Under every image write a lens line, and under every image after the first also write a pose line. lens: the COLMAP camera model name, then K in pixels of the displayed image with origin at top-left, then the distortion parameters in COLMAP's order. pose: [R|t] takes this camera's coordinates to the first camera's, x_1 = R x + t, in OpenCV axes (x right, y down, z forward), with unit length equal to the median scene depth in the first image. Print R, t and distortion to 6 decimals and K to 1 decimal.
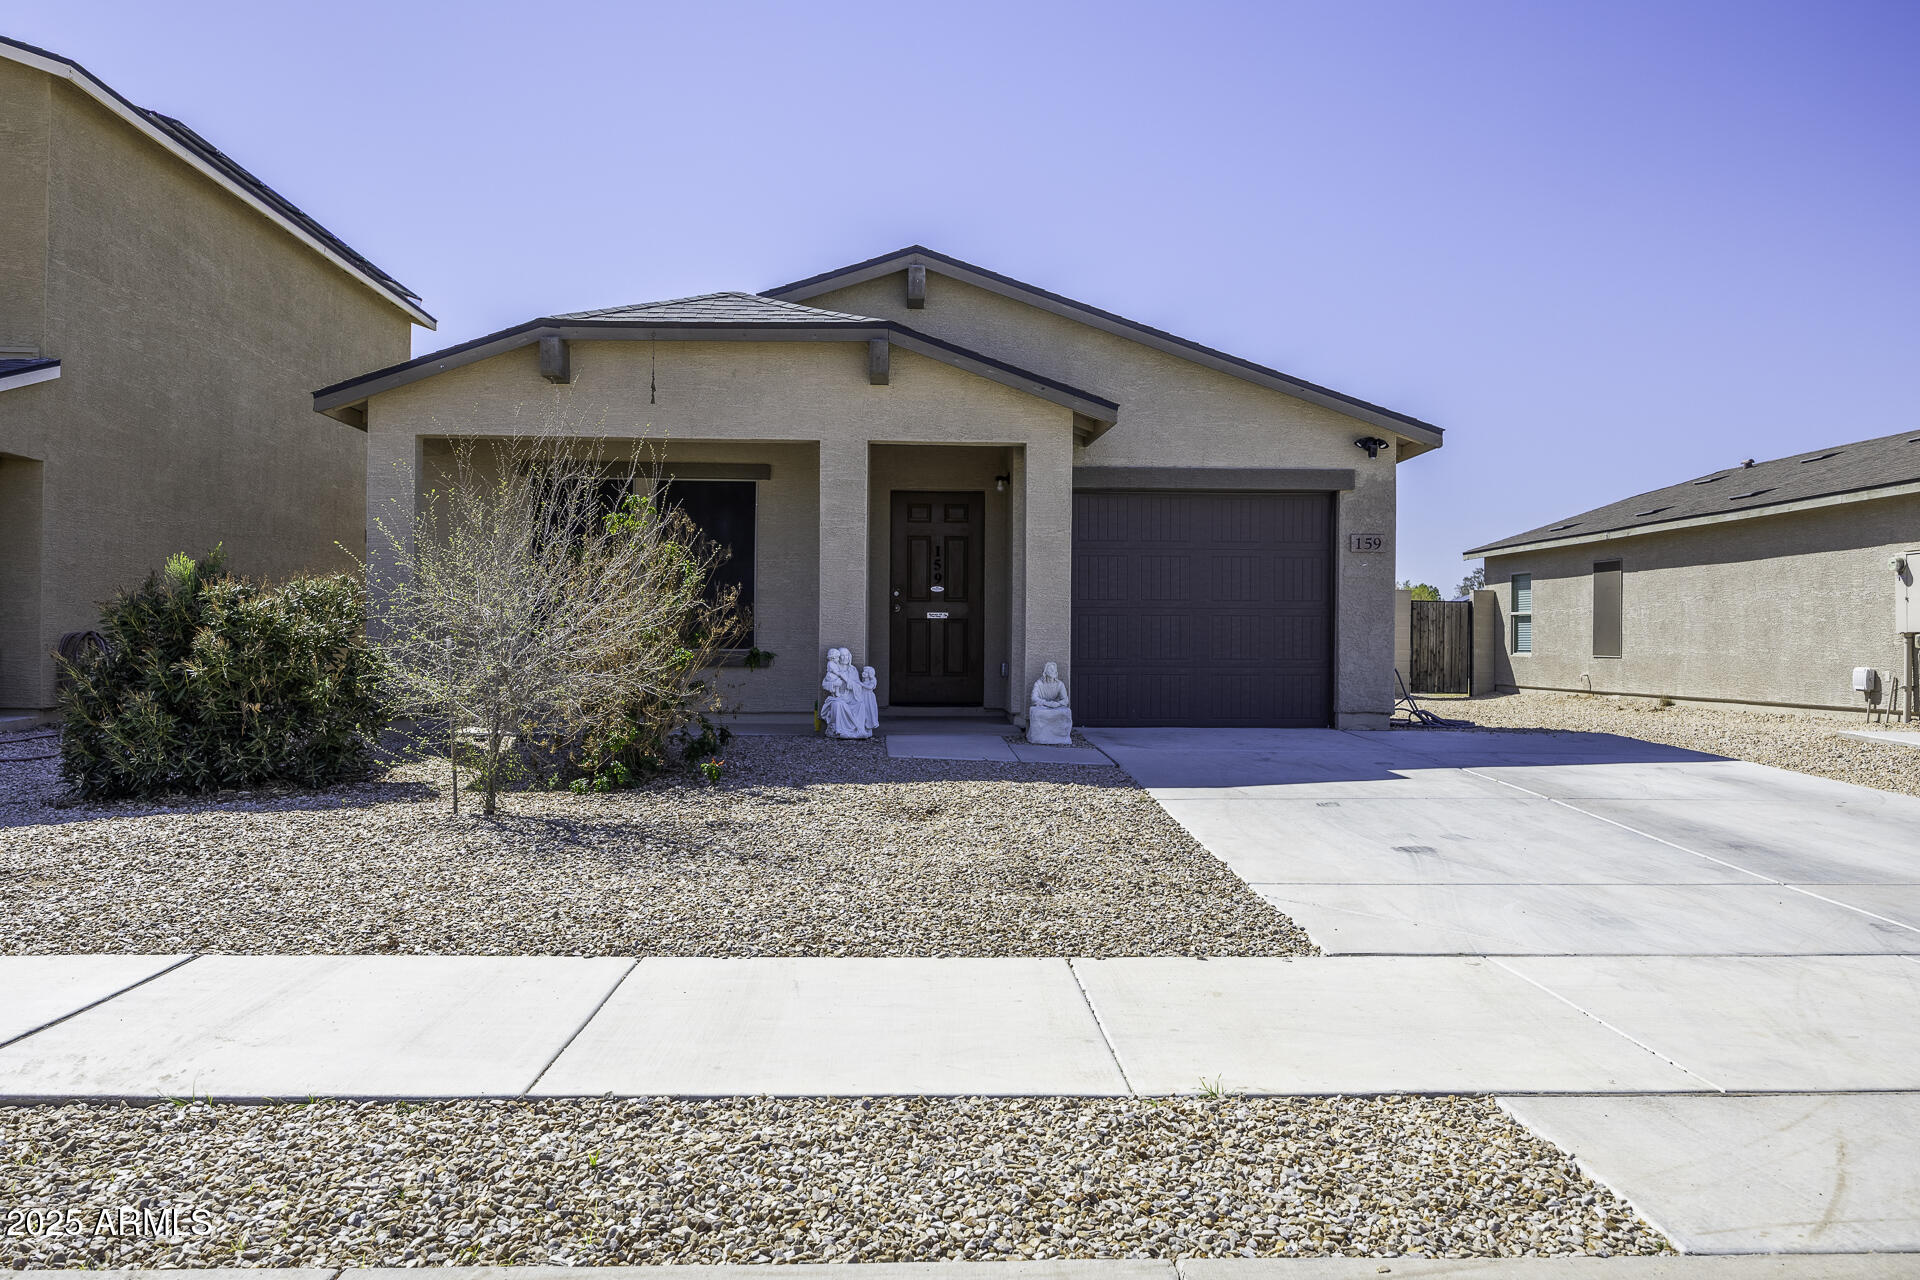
lens RADIAL K [[1380.7, 0, 965.5], [0, 1380.7, 641.7], [0, 0, 1]] dist [-0.004165, 0.001916]
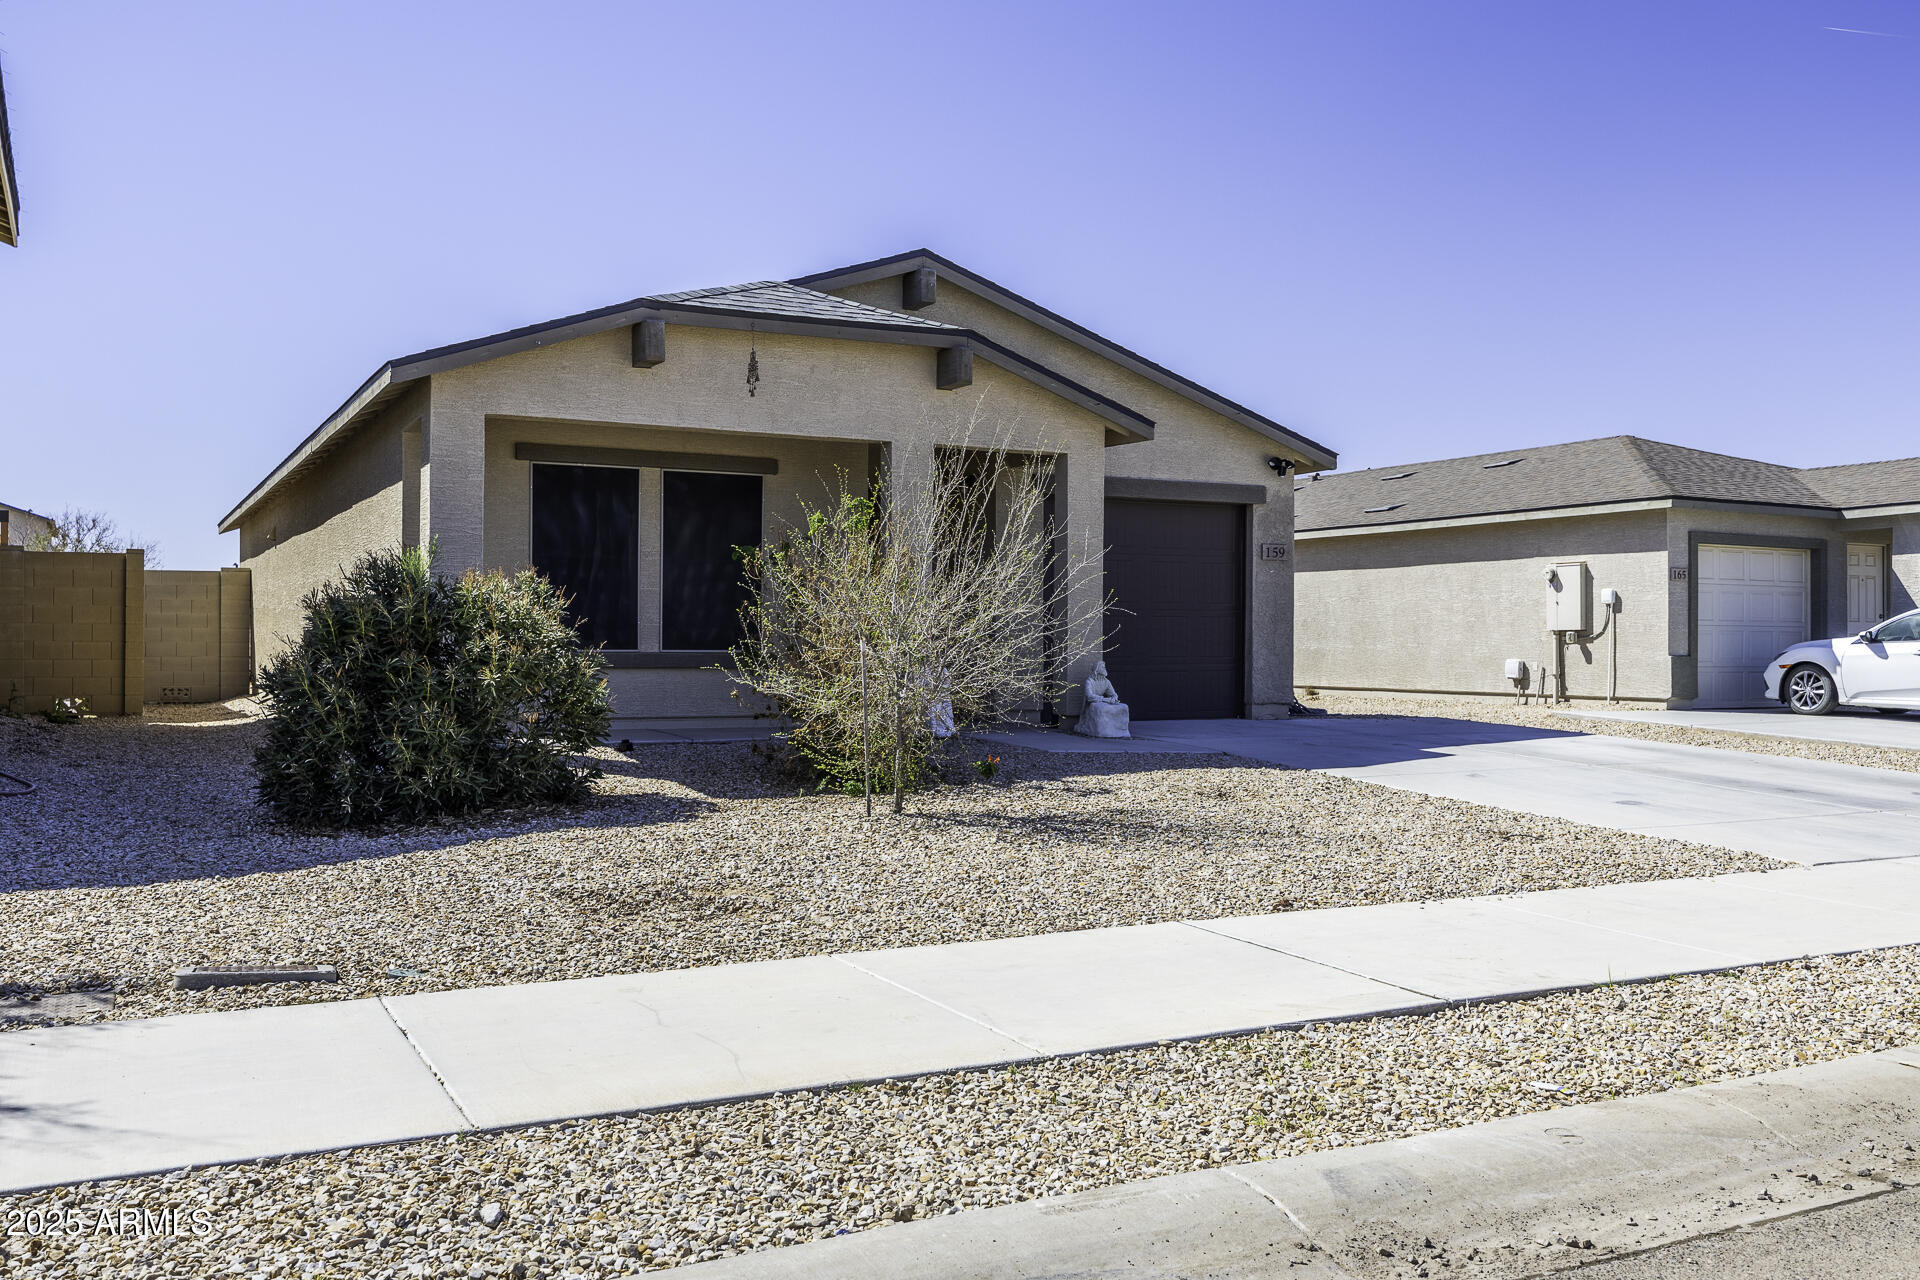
lens RADIAL K [[1559.2, 0, 953.2], [0, 1559.2, 637.4], [0, 0, 1]] dist [-0.003146, -0.000245]
pose [[0.910076, -0.002802, 0.414432, -0.481097], [0.002421, 0.999996, 0.001445, -0.004659], [-0.414434, -0.000312, 0.910079, -0.044144]]
